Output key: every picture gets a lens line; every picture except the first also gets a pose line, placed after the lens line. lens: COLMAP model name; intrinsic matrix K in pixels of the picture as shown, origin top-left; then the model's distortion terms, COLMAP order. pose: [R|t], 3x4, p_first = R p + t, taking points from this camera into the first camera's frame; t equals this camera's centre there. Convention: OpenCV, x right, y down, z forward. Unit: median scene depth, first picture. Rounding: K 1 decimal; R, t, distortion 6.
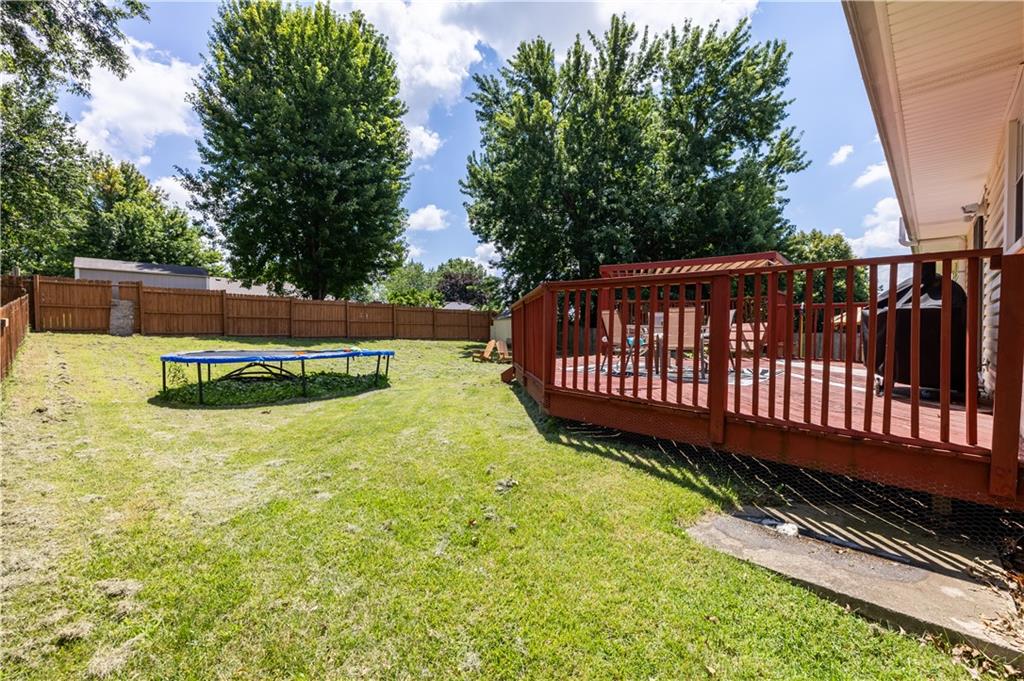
lens RADIAL K [[429.7, 0, 513.3], [0, 429.7, 340.4], [0, 0, 1]] dist [0.001948, 0.000302]
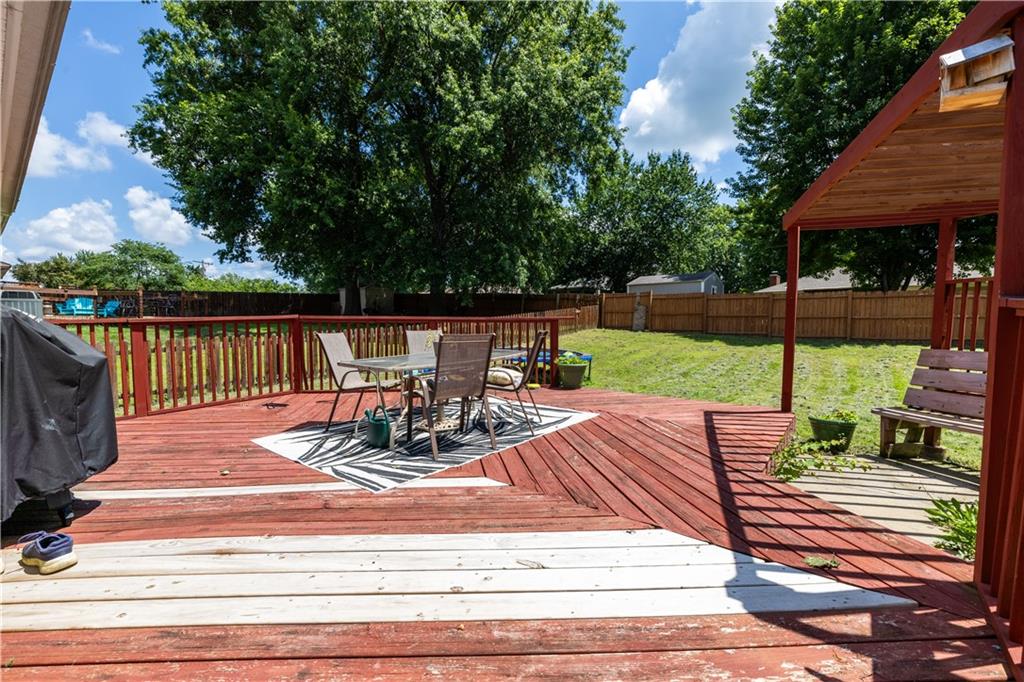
lens RADIAL K [[429.7, 0, 513.3], [0, 429.7, 340.9], [0, 0, 1]] dist [0.001948, 0.000302]
pose [[0.090655, 0.051131, -0.994569, 0.270396], [-0.020542, 0.998565, 0.049464, -0.024490], [0.995670, 0.015946, 0.091575, 0.282298]]
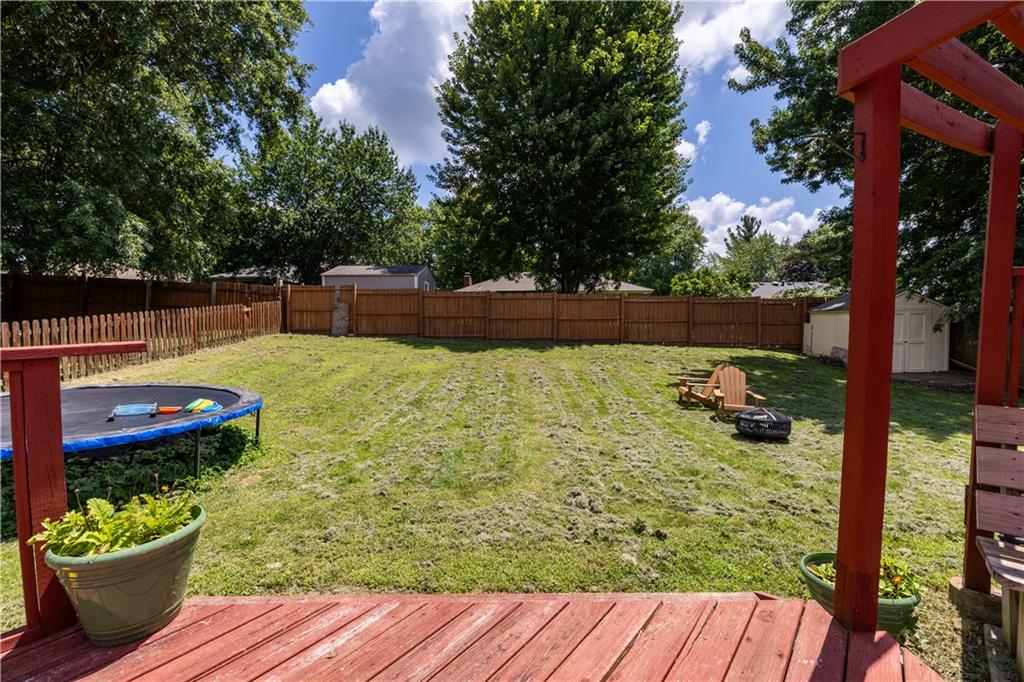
lens RADIAL K [[429.7, 0, 513.3], [0, 429.7, 340.9], [0, 0, 1]] dist [0.001948, 0.000302]
pose [[0.697004, 0.042023, -0.715835, 0.100298], [-0.015931, 0.998942, 0.043131, -0.031448], [0.716891, -0.018658, 0.696936, 0.338958]]
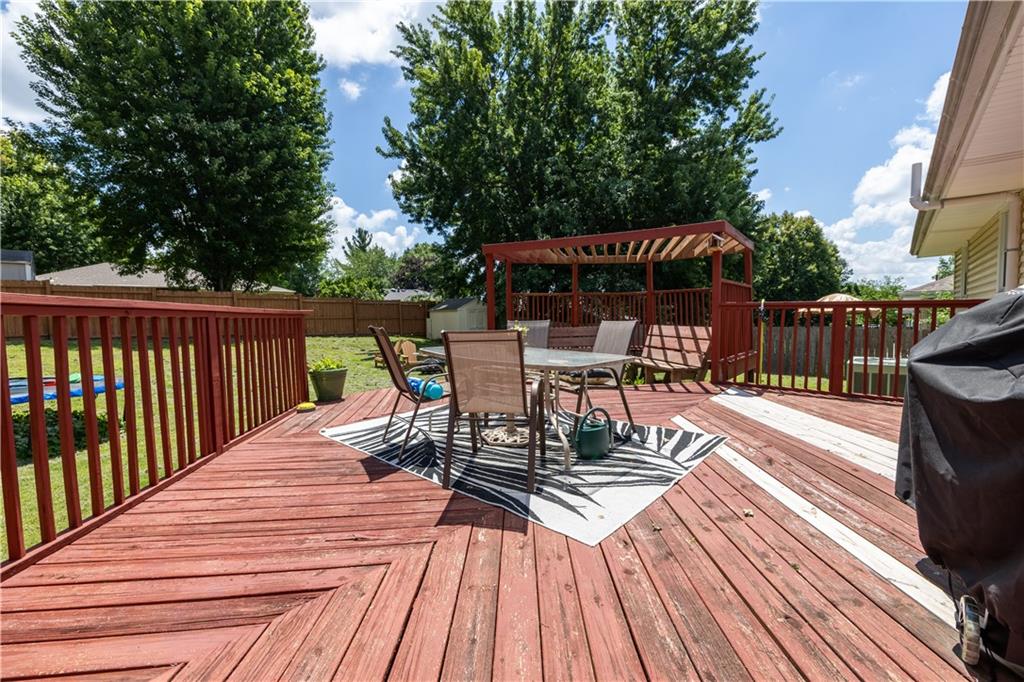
lens RADIAL K [[427.8, 0, 512.2], [0, 427.8, 339.7], [0, 0, 1]] dist [0.002530, 0.000330]
pose [[0.998997, -0.012200, 0.043076, 0.092550], [0.010783, 0.999399, 0.032957, -0.018255], [-0.043452, -0.032459, 0.998528, 0.128992]]
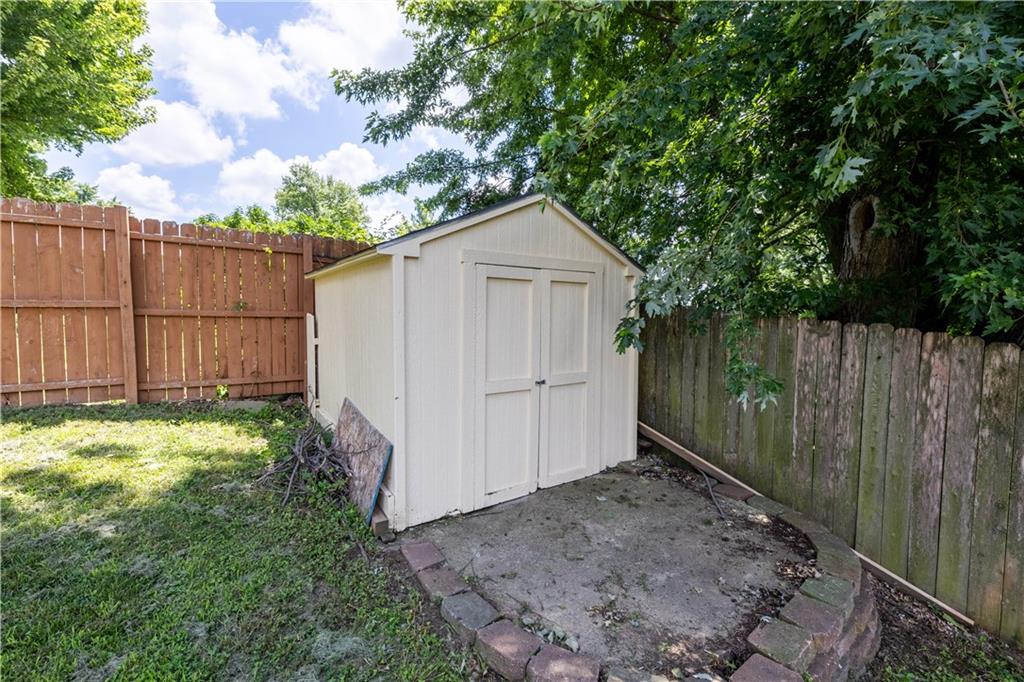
lens RADIAL K [[447.3, 0, 522.0], [0, 447.3, 339.9], [0, 0, 1]] dist [0.001744, 0.000313]
pose [[0.992051, 0.031914, -0.121720, 0.069945], [-0.028607, 0.999175, 0.028824, -0.033777], [0.122540, -0.025113, 0.992146, 0.897866]]
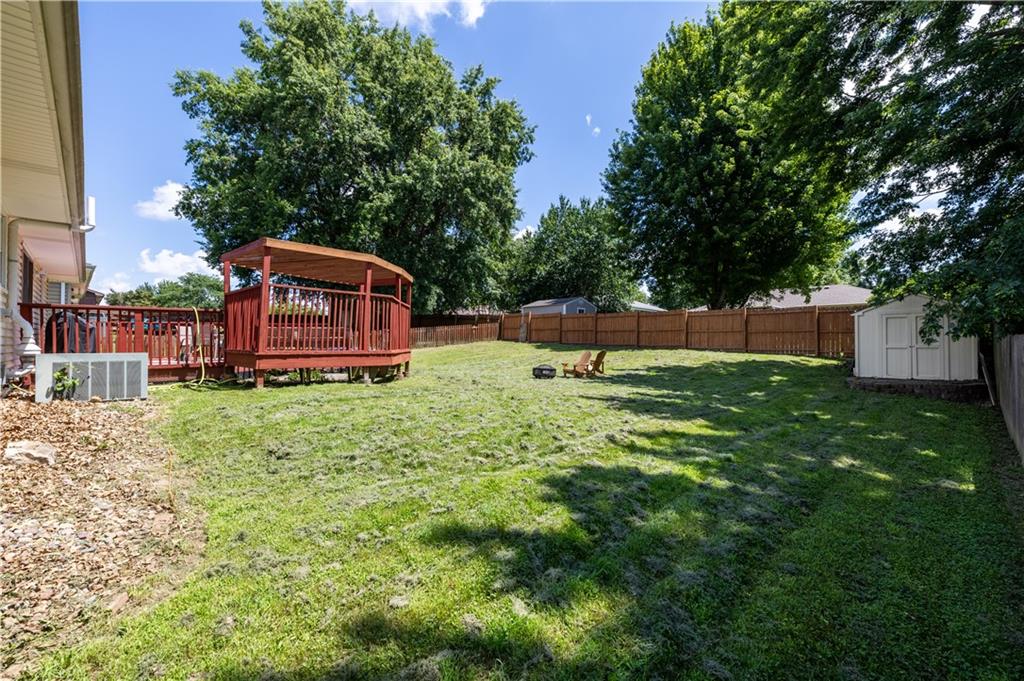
lens RADIAL K [[429.7, 0, 513.3], [0, 429.7, 340.4], [0, 0, 1]] dist [0.001948, 0.000302]
pose [[-0.015610, 0.000034, -0.999878, 0.562387], [-0.023073, 0.999734, 0.000394, -0.012238], [0.999612, 0.023076, -0.015605, 0.598990]]
